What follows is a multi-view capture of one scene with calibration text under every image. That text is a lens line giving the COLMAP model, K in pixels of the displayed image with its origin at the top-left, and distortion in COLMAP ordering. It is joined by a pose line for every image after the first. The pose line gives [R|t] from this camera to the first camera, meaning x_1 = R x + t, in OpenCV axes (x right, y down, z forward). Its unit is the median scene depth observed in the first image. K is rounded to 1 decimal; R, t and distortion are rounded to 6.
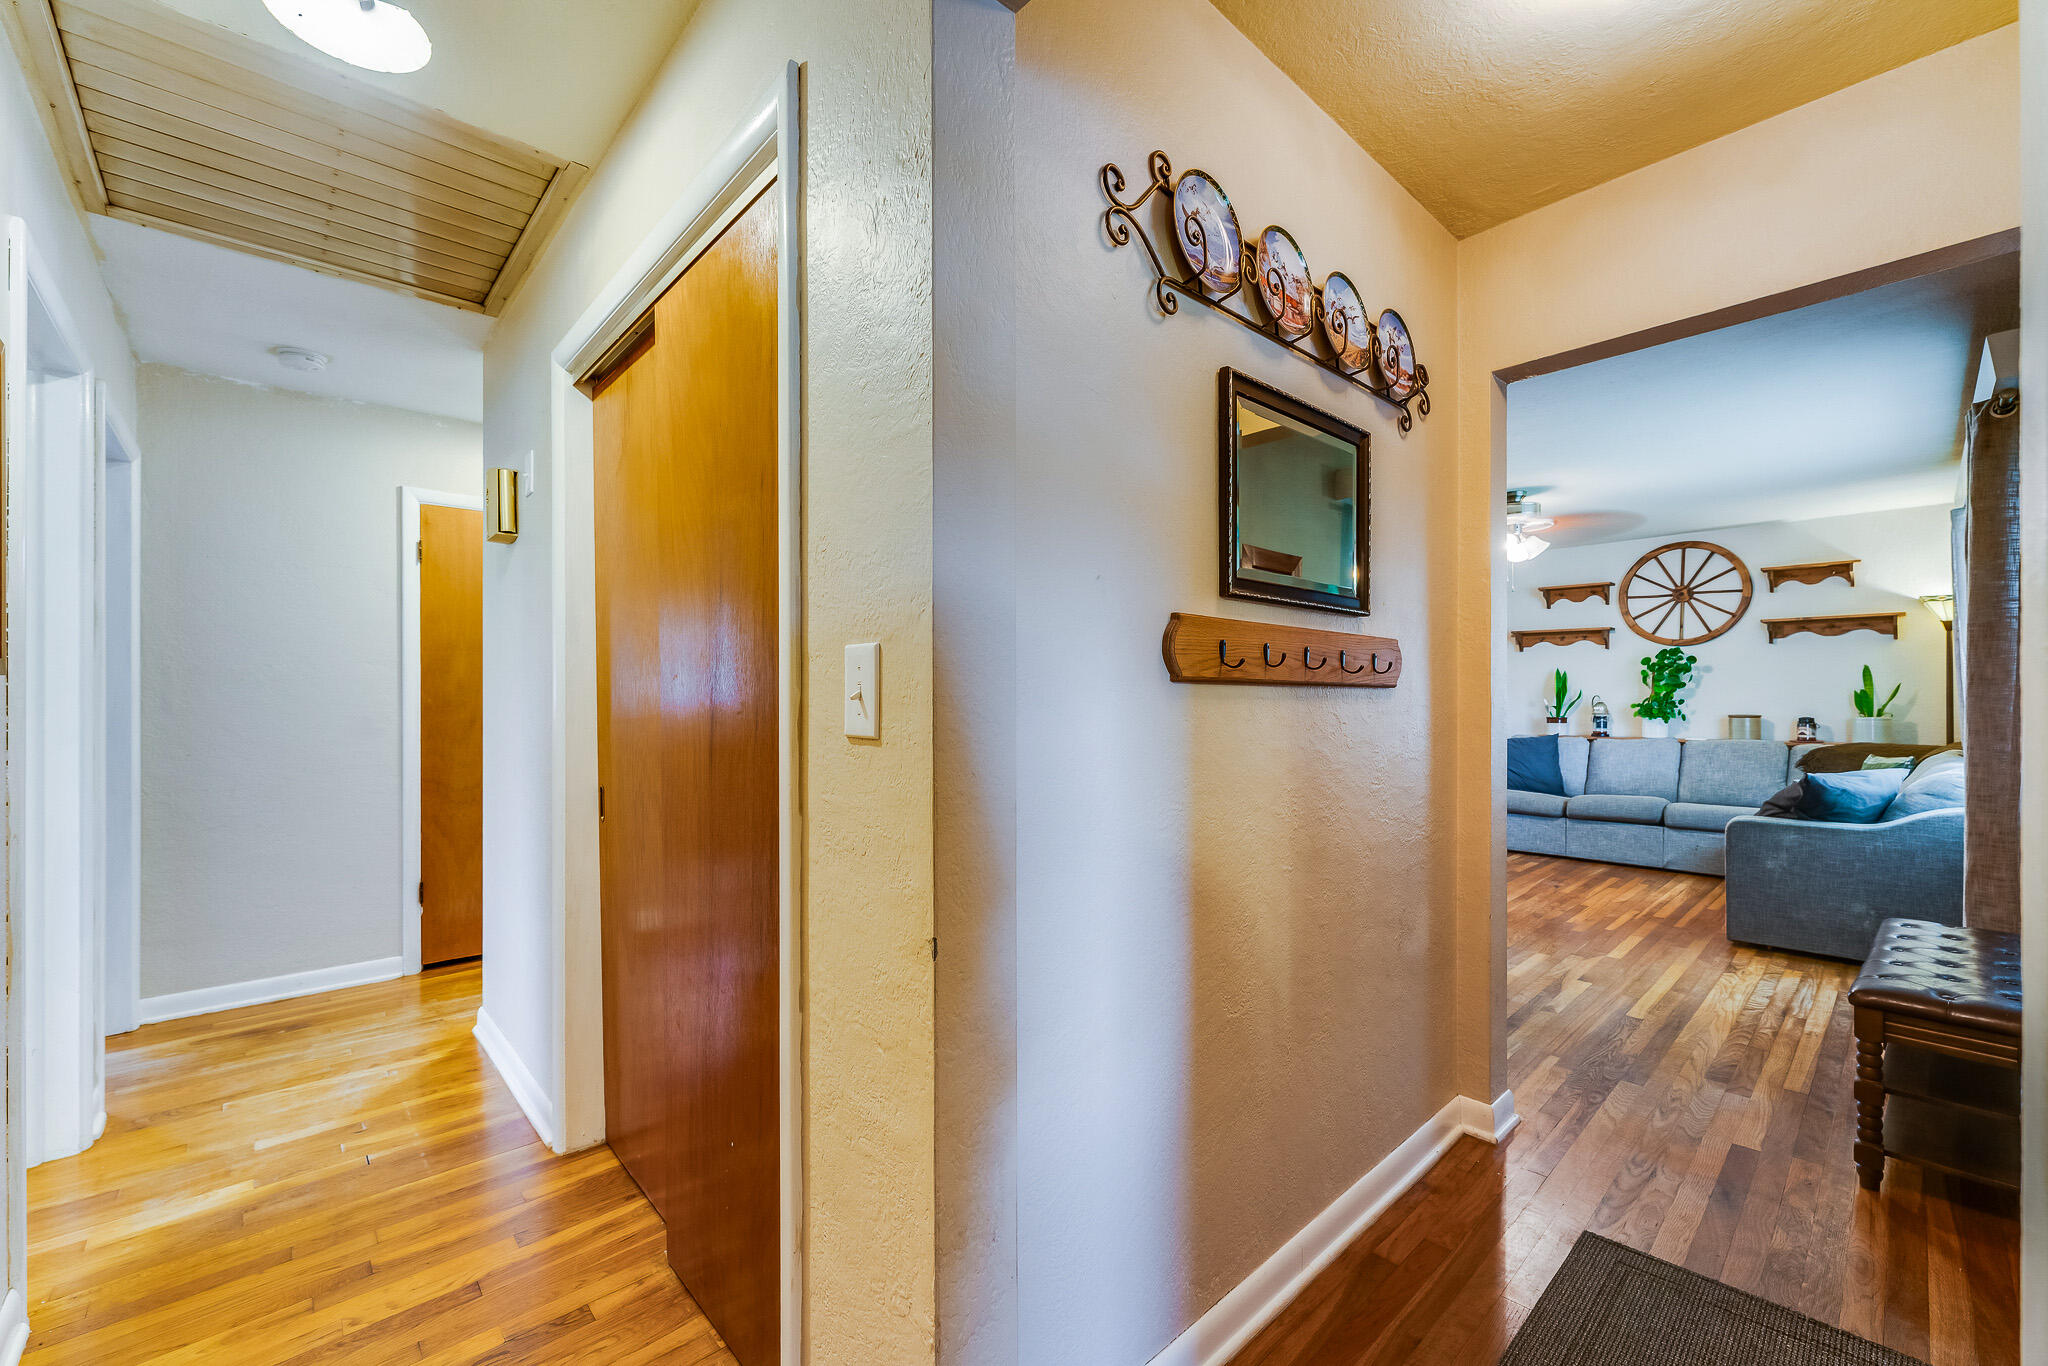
lens RADIAL K [[829.0, 0, 1025.5], [0, 829.0, 695.4], [0, 0, 1]] dist [0.000071, 0.000527]
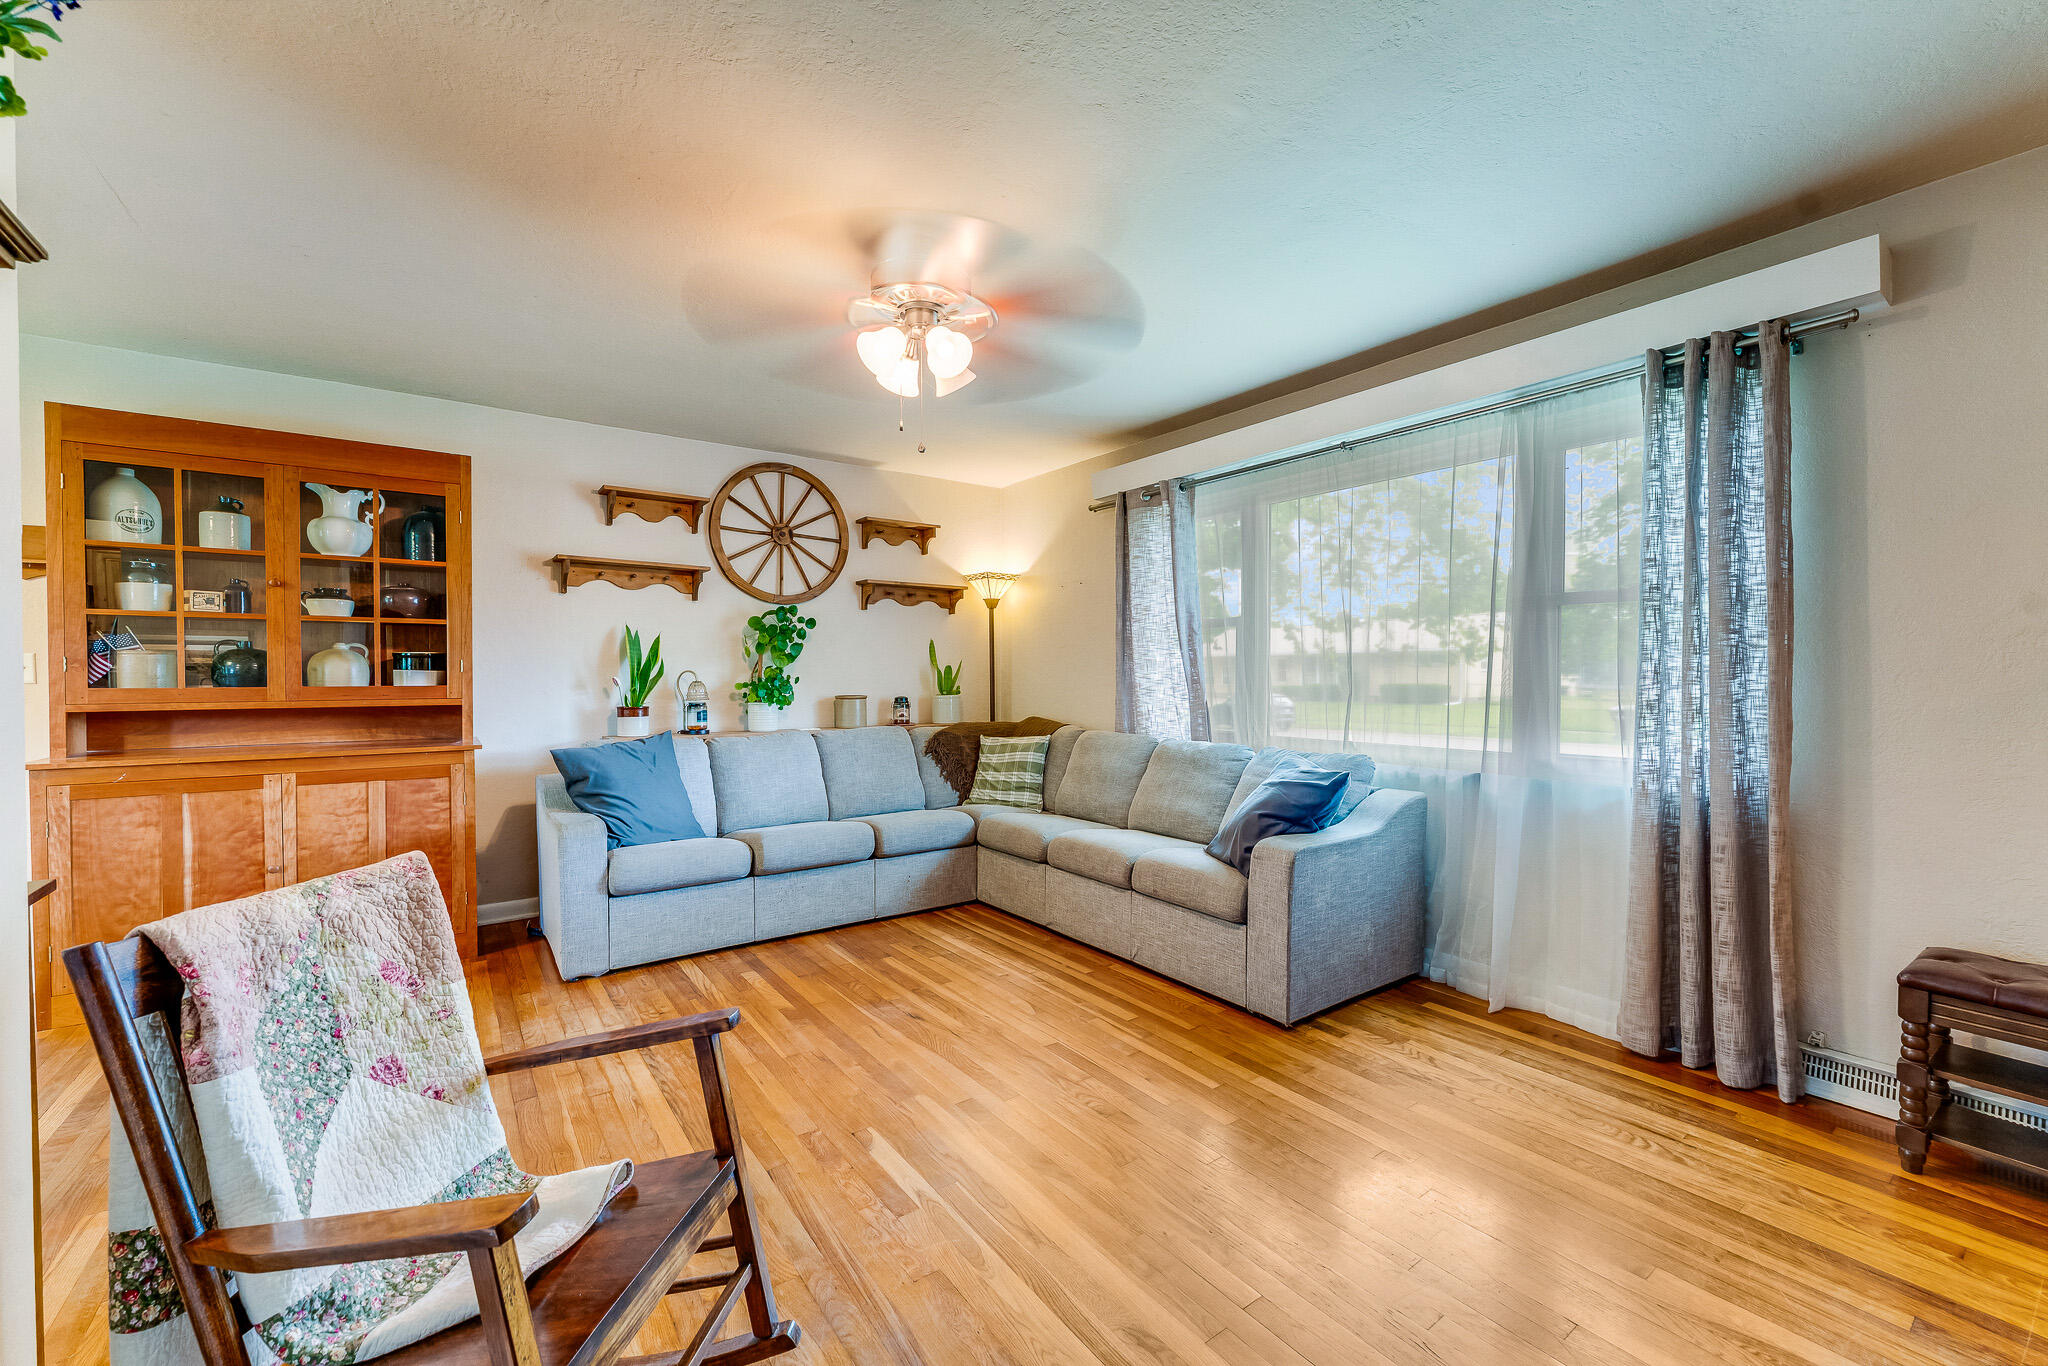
lens RADIAL K [[829.0, 0, 1016.8], [0, 829.0, 683.8], [0, 0, 1]] dist [0.000071, 0.000527]
pose [[0.129762, -0.007916, 0.991514, 0.085768], [-0.004638, 0.999952, 0.008591, 0.004116], [-0.991534, -0.005713, 0.129720, 0.706011]]
